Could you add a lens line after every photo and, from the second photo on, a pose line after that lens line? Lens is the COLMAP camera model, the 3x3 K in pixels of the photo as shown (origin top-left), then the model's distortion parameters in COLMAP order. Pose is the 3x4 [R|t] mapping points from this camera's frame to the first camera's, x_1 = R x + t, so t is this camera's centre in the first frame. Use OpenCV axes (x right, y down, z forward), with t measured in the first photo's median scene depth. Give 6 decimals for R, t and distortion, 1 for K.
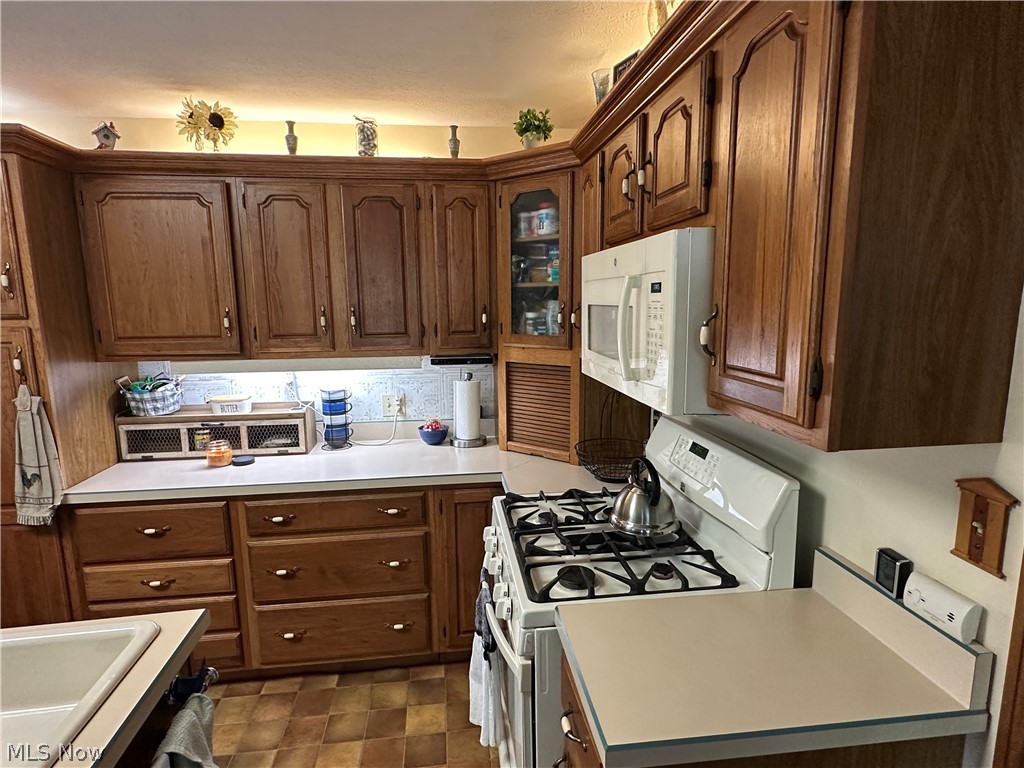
lens RADIAL K [[553.4, 0, 508.9], [0, 553.4, 391.6], [0, 0, 1]] dist [-0.001880, 0.000551]
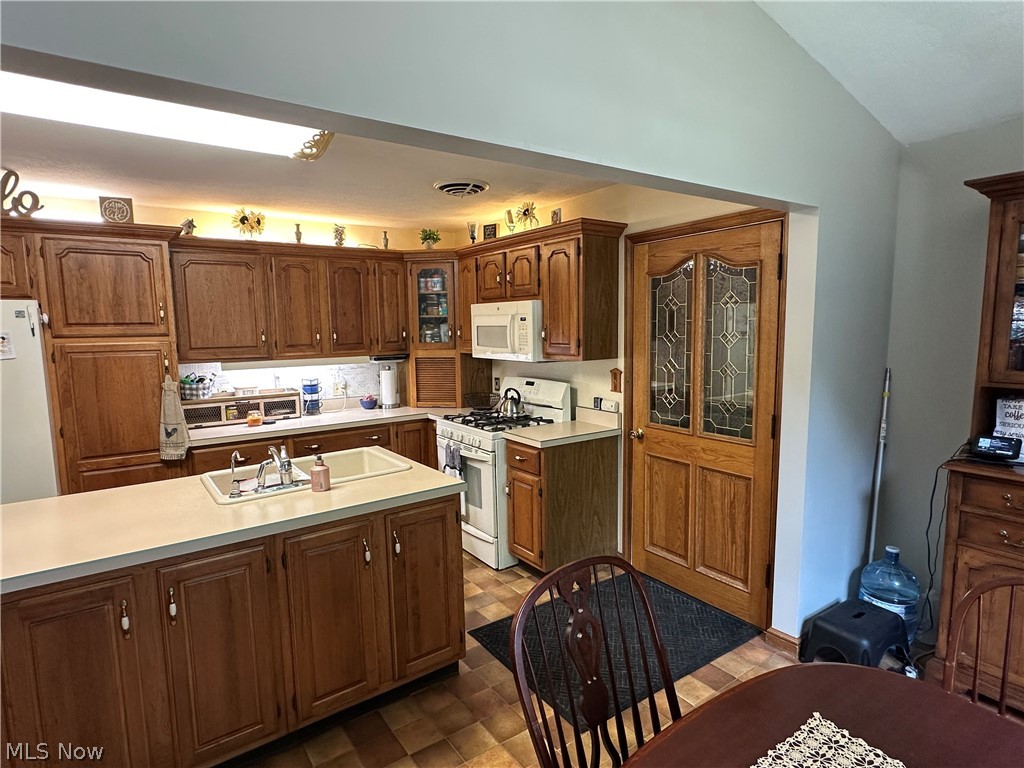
lens RADIAL K [[553.4, 0, 507.9], [0, 553.4, 388.5], [0, 0, 1]] dist [-0.001880, 0.000551]
pose [[0.885485, -0.056740, 0.461191, -0.637737], [0.080495, 0.996242, -0.031983, 0.142669], [-0.457643, 0.065444, 0.886724, -0.828939]]
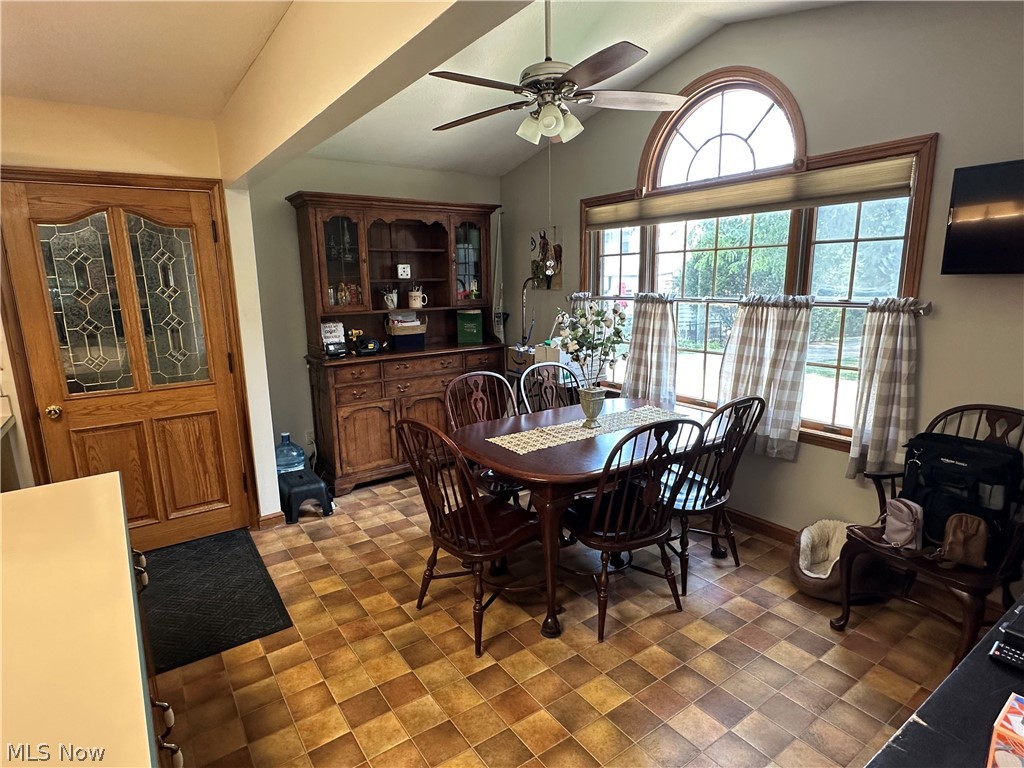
lens RADIAL K [[553.4, 0, 512.5], [0, 553.4, 388.1], [0, 0, 1]] dist [-0.001880, 0.000551]
pose [[-0.475927, -0.153949, 0.865906, -1.217664], [0.165046, 0.951435, 0.259869, 0.040270], [-0.863859, 0.266593, -0.427405, -0.049908]]
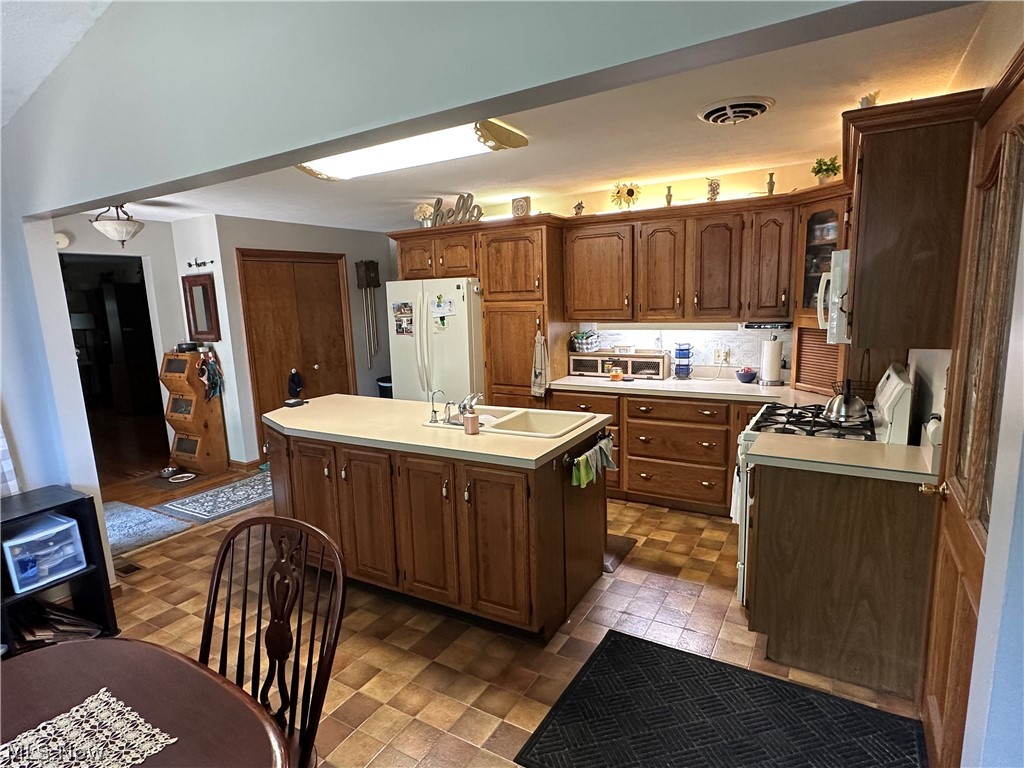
lens RADIAL K [[553.4, 0, 507.0], [0, 553.4, 387.3], [0, 0, 1]] dist [-0.001880, 0.000551]
pose [[0.785502, 0.085498, -0.612925, 0.327962], [-0.073751, 0.996285, 0.044457, 0.105201], [0.614449, 0.010283, 0.788889, -0.687693]]
